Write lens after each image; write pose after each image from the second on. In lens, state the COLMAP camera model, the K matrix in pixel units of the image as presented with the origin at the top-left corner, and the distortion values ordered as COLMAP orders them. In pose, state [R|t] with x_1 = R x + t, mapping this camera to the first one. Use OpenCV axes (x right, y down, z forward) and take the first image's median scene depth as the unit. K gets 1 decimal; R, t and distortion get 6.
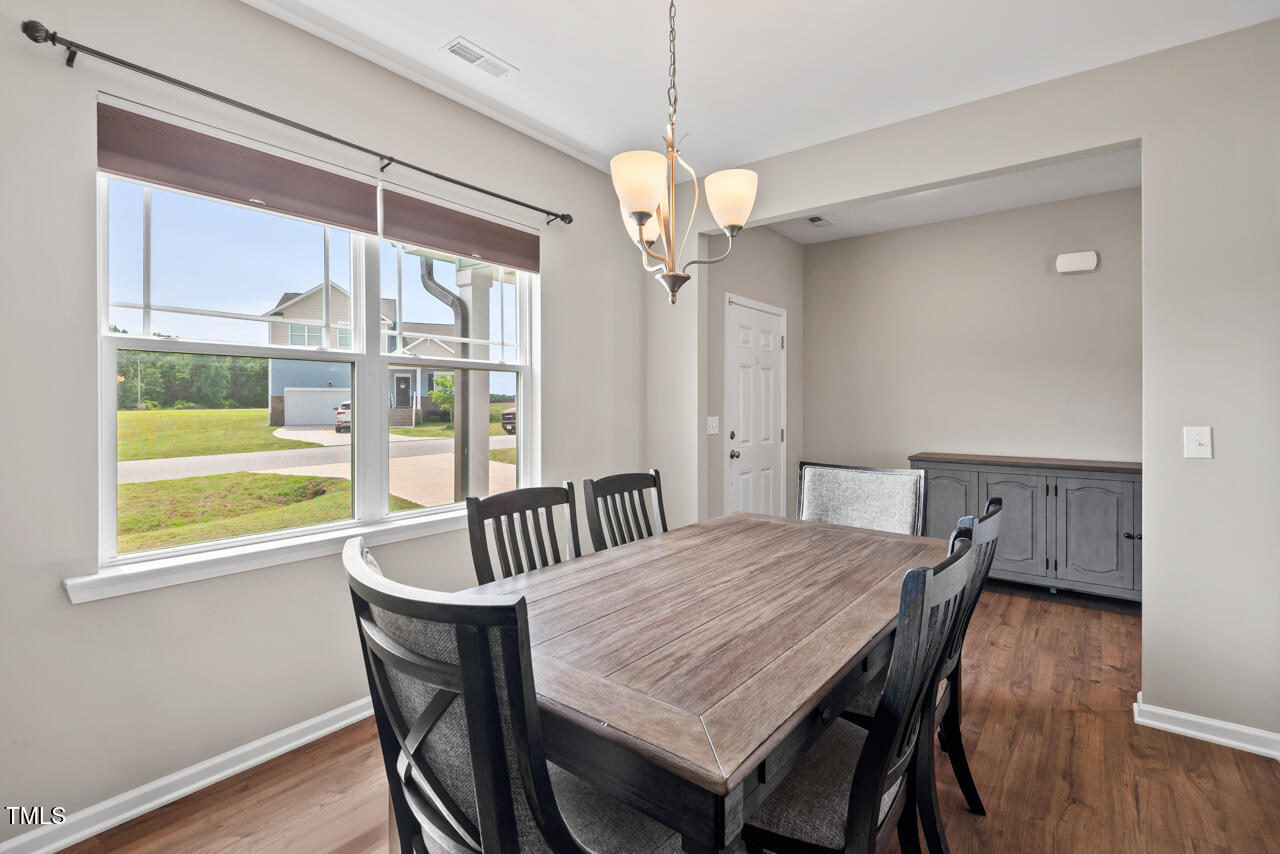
lens RADIAL K [[593.5, 0, 648.6], [0, 593.5, 407.6], [0, 0, 1]] dist [-0.003097, -0.001077]
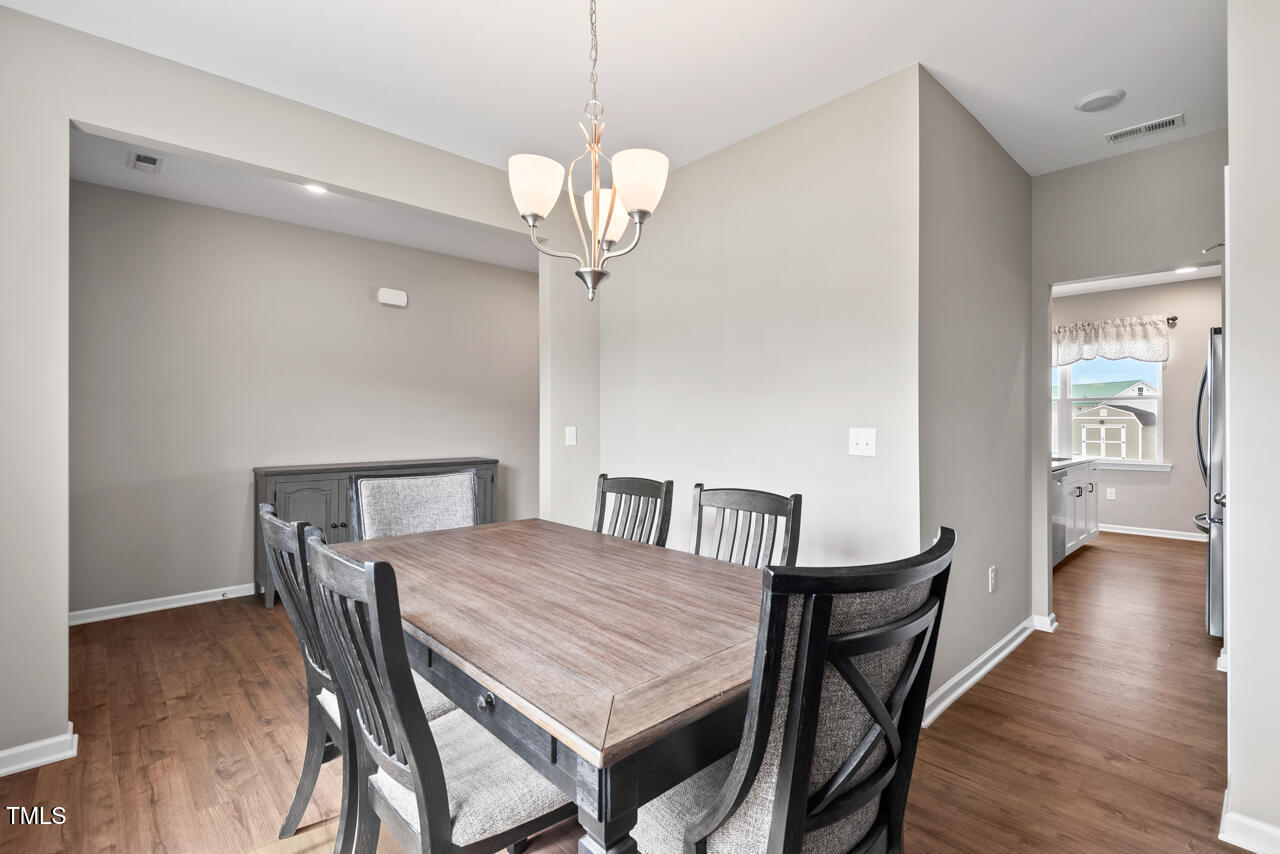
lens RADIAL K [[581.9, 0, 642.3], [0, 581.9, 421.3], [0, 0, 1]] dist [0.002144, 0.000076]
pose [[0.154635, -0.000720, 0.987971, -0.903509], [0.006425, 0.999979, -0.000277, 0.026413], [-0.987951, 0.006391, 0.154637, 0.770885]]
